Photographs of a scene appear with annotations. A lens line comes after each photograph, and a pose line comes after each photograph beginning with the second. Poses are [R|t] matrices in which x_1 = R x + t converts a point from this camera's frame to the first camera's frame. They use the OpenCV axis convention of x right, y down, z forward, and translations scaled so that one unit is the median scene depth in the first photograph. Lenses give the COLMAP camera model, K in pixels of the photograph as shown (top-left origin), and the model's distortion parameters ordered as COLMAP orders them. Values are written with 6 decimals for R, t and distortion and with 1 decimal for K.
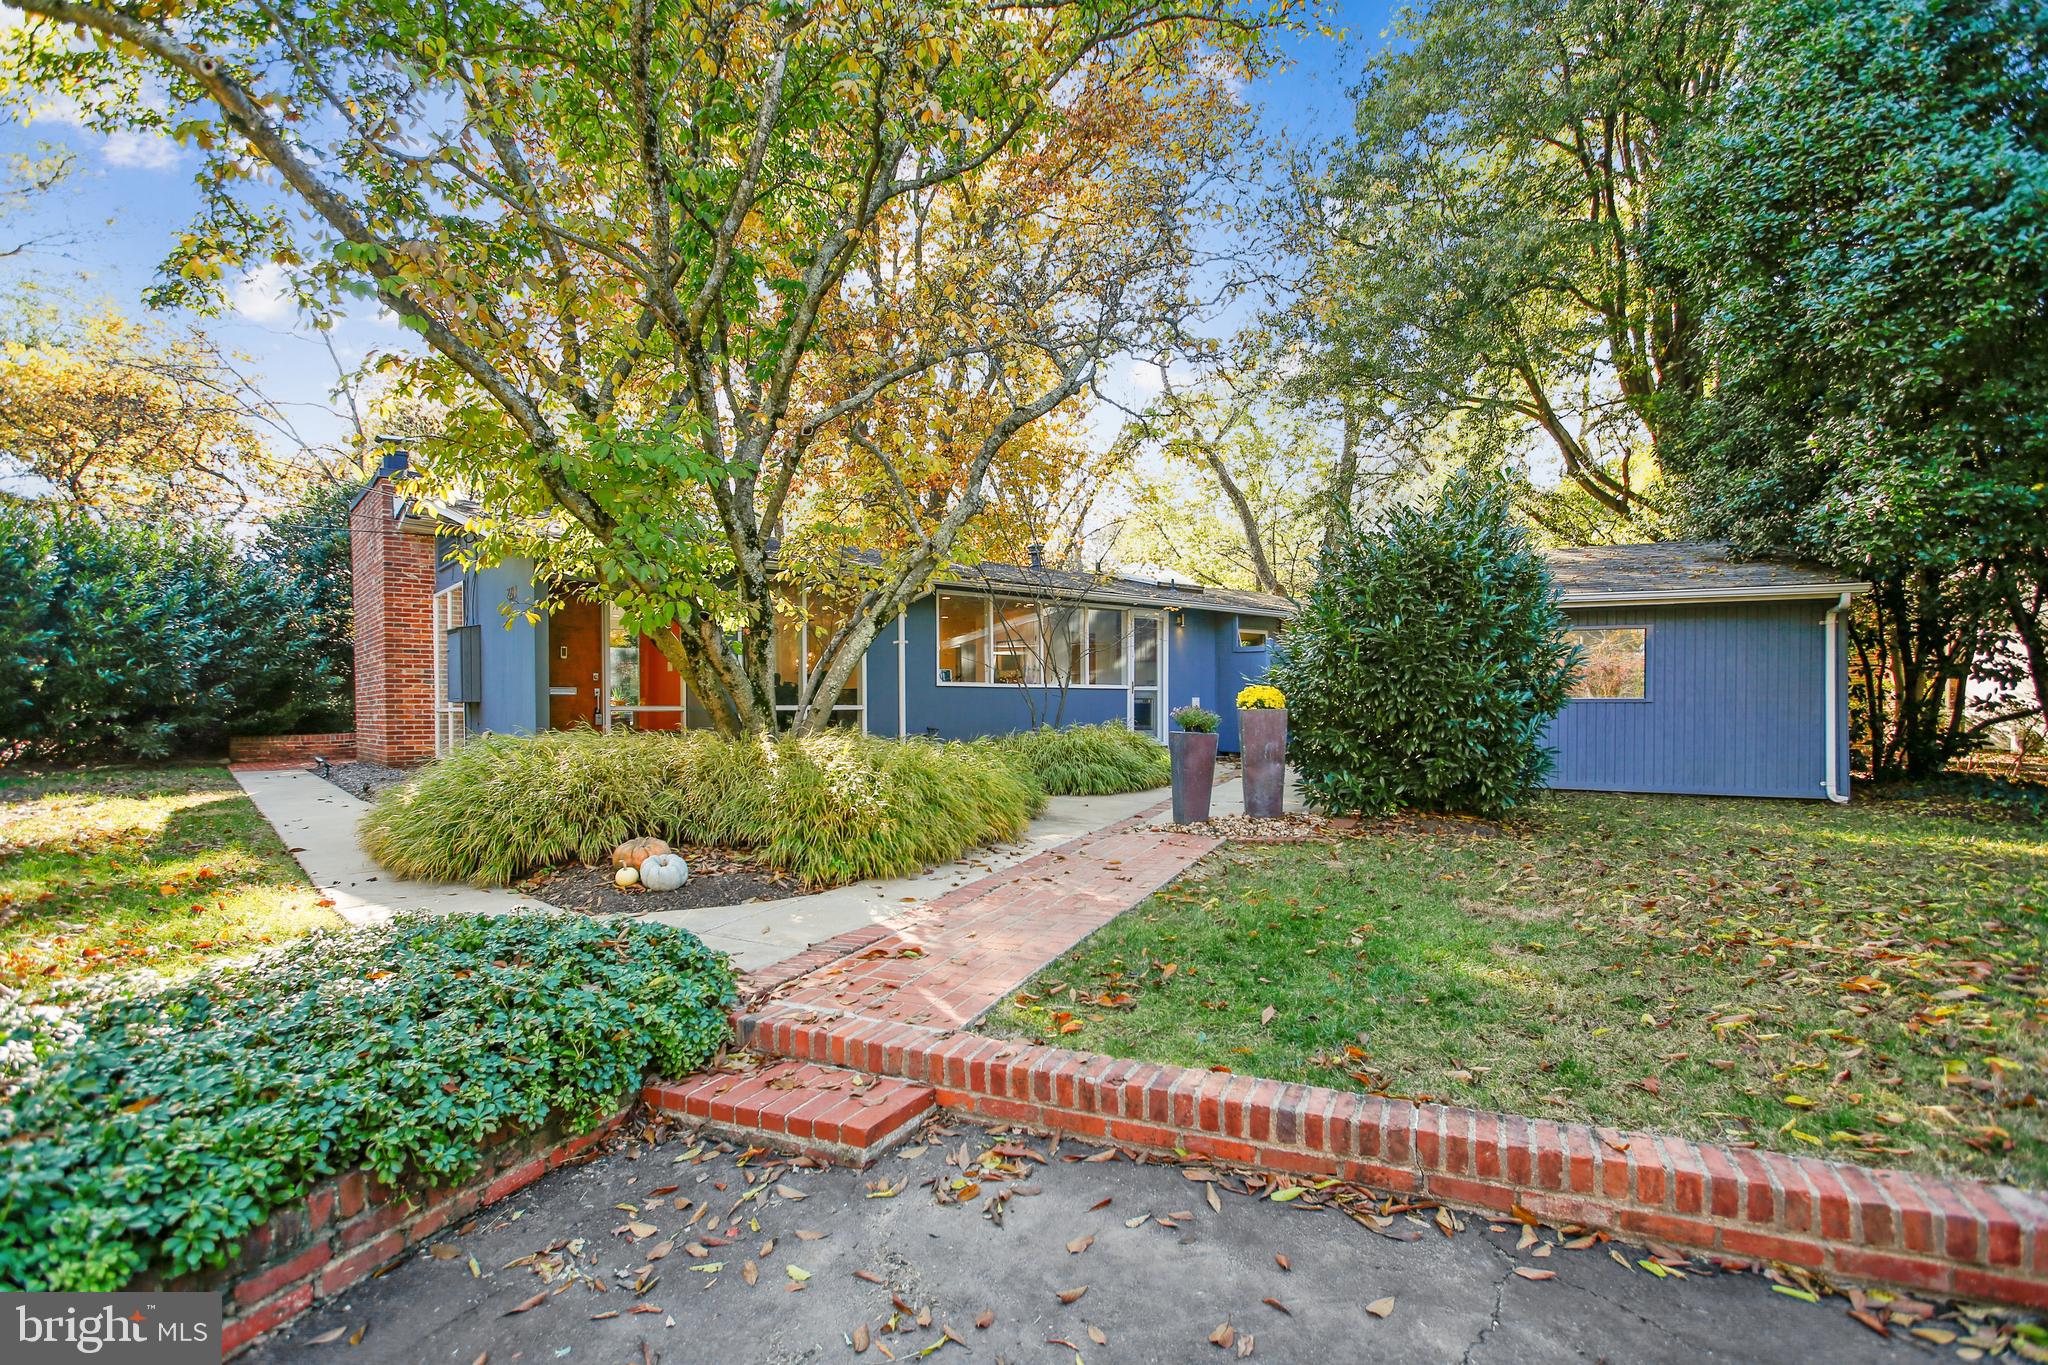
lens RADIAL K [[1000.2, 0, 1034.8], [0, 1000.2, 714.1], [0, 0, 1]] dist [0.001164, 0.000465]
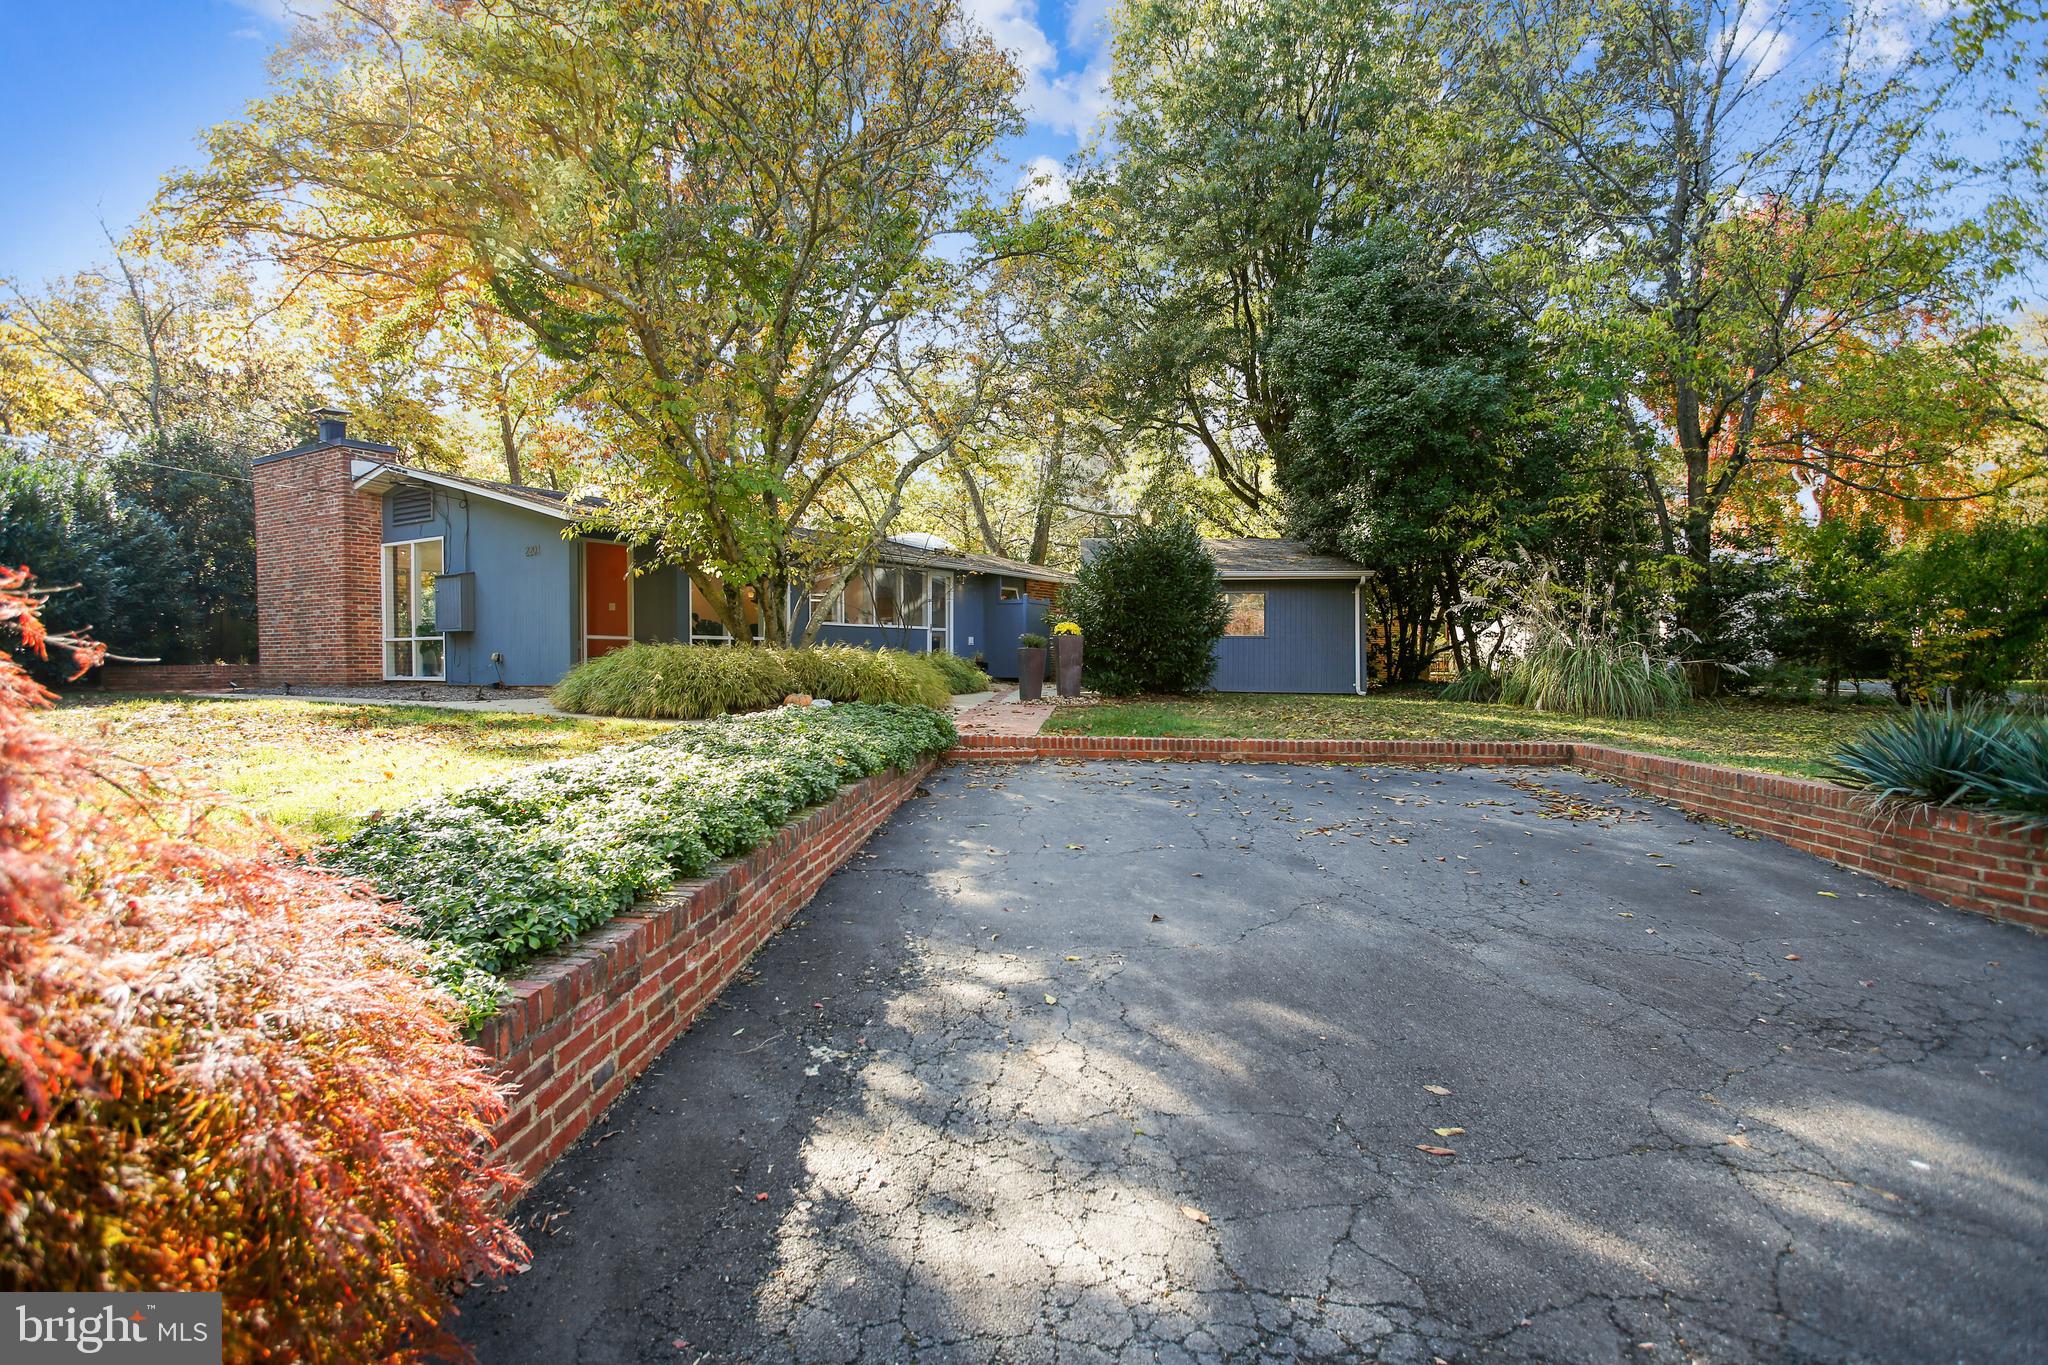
lens RADIAL K [[1123.2, 0, 1024.1], [0, 1123.2, 677.8], [0, 0, 1]] dist [-0.001350, -0.000098]
pose [[0.948045, -0.003022, 0.318121, -0.376978], [0.002788, 0.999995, 0.001192, 0.053287], [-0.318123, -0.000243, 0.948050, -0.667204]]
